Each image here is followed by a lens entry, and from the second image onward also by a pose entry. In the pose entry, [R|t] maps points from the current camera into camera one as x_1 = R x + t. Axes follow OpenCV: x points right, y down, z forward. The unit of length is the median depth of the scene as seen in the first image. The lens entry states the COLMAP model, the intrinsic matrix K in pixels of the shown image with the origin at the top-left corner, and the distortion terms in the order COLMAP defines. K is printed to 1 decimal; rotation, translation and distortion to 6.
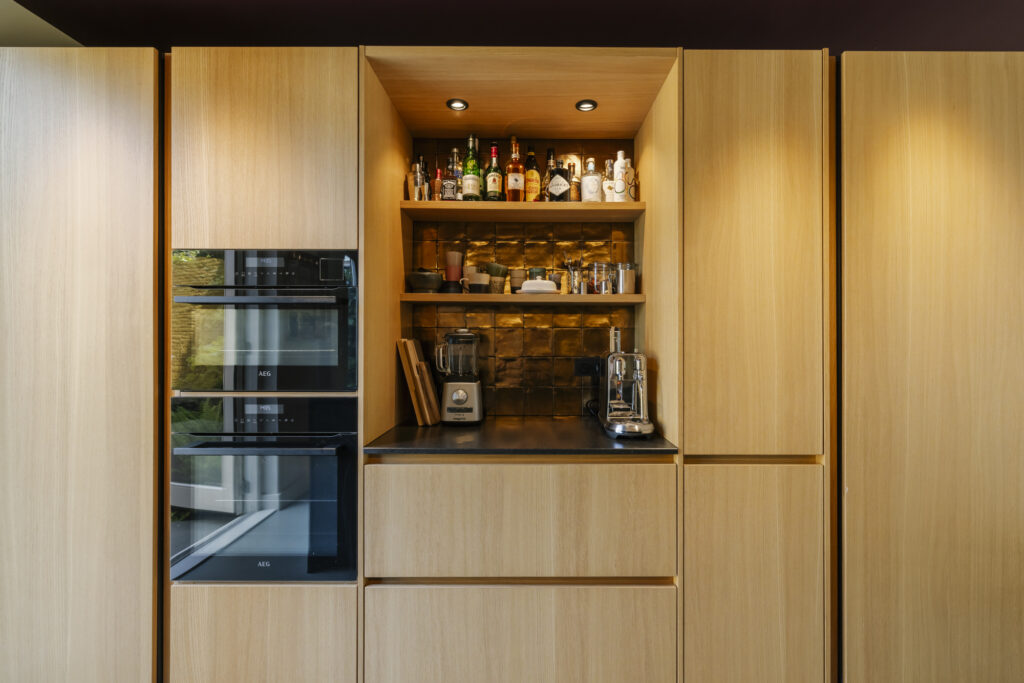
lens RADIAL K [[450.8, 0, 521.0], [0, 450.8, 332.5], [0, 0, 1]] dist [0.000792, 0.000435]
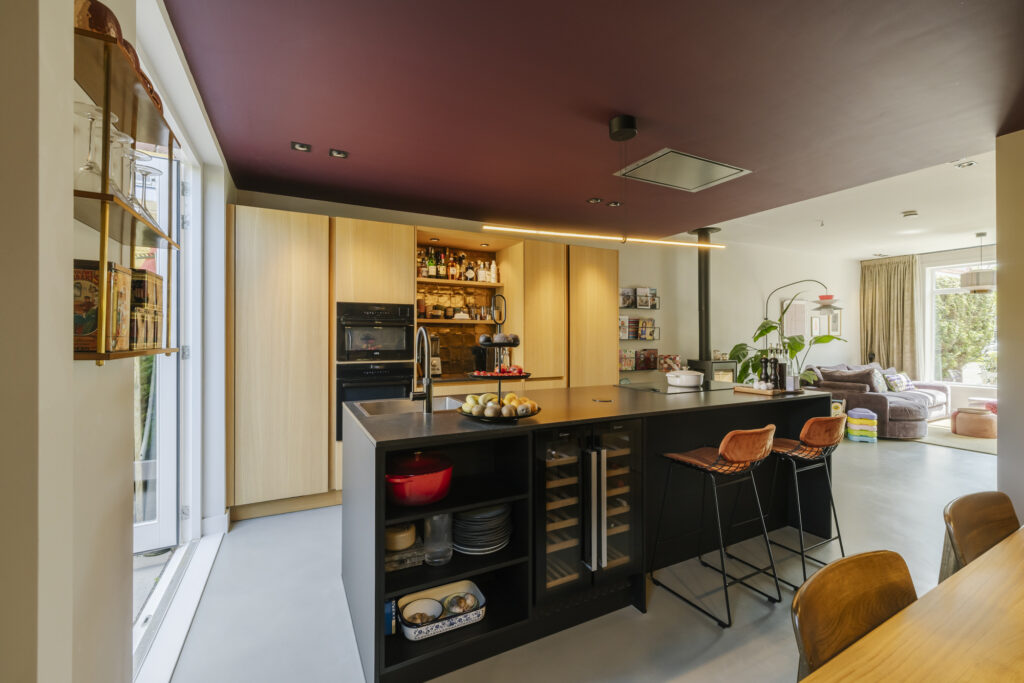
lens RADIAL K [[450.8, 0, 504.7], [0, 450.8, 333.9], [0, 0, 1]] dist [0.000792, 0.000435]
pose [[0.890183, -0.001985, 0.455600, -0.832043], [0.003471, 0.999991, -0.002425, -0.005755], [-0.455591, 0.003740, 0.890181, -1.177130]]
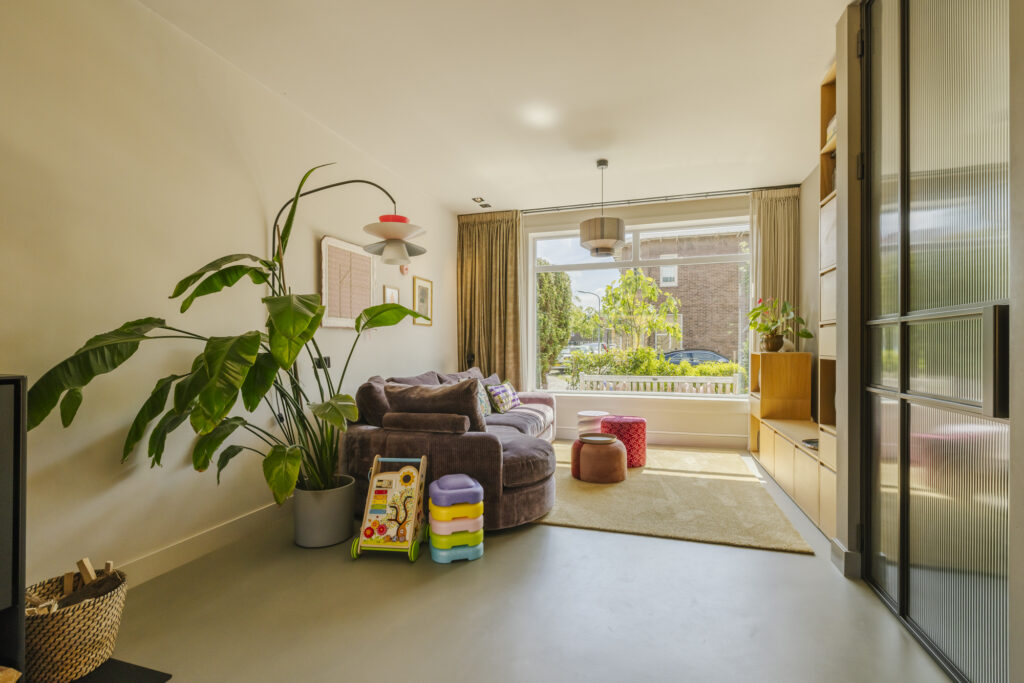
lens RADIAL K [[450.8, 0, 516.5], [0, 450.8, 348.4], [0, 0, 1]] dist [0.000792, 0.000435]
pose [[0.300564, -0.005773, 0.953744, 1.531224], [0.003636, 0.999981, 0.004907, 0.129515], [-0.953755, 0.001993, 0.300580, -0.111612]]
